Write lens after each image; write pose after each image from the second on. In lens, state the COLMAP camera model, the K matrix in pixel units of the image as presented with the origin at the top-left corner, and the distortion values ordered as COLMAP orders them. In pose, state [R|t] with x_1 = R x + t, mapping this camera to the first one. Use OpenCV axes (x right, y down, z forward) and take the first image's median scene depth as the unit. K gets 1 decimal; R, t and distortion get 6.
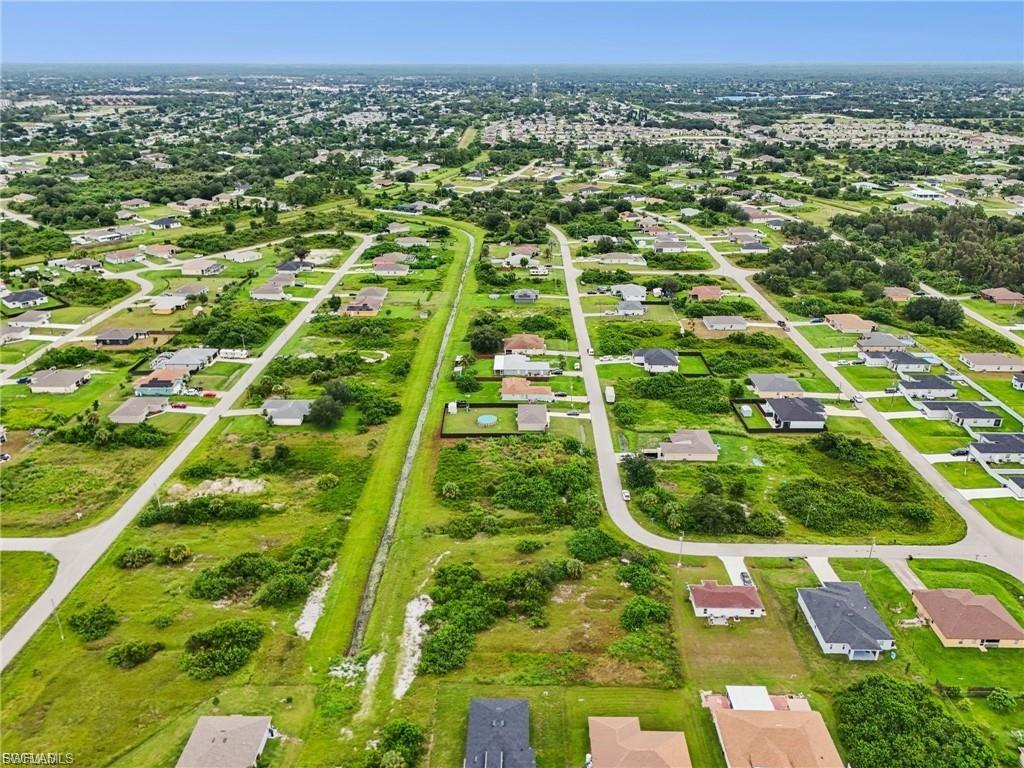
lens RADIAL K [[766.3, 0, 511.0], [0, 766.3, 379.3], [0, 0, 1]] dist [0.077679, -0.079498]
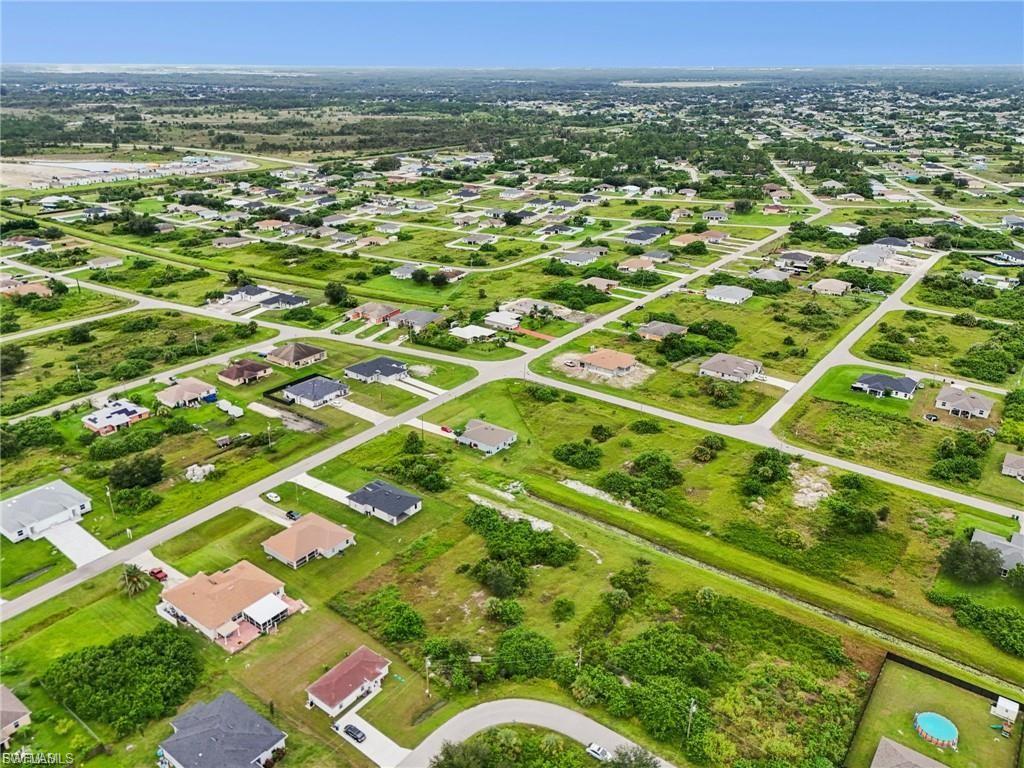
lens RADIAL K [[766.3, 0, 508.9], [0, 766.3, 382.3], [0, 0, 1]] dist [0.077679, -0.079498]
pose [[-0.590011, 0.312698, -0.744384, 0.657988], [-0.311216, 0.762634, 0.567039, -0.479709], [0.745004, 0.566224, -0.352646, 1.149102]]
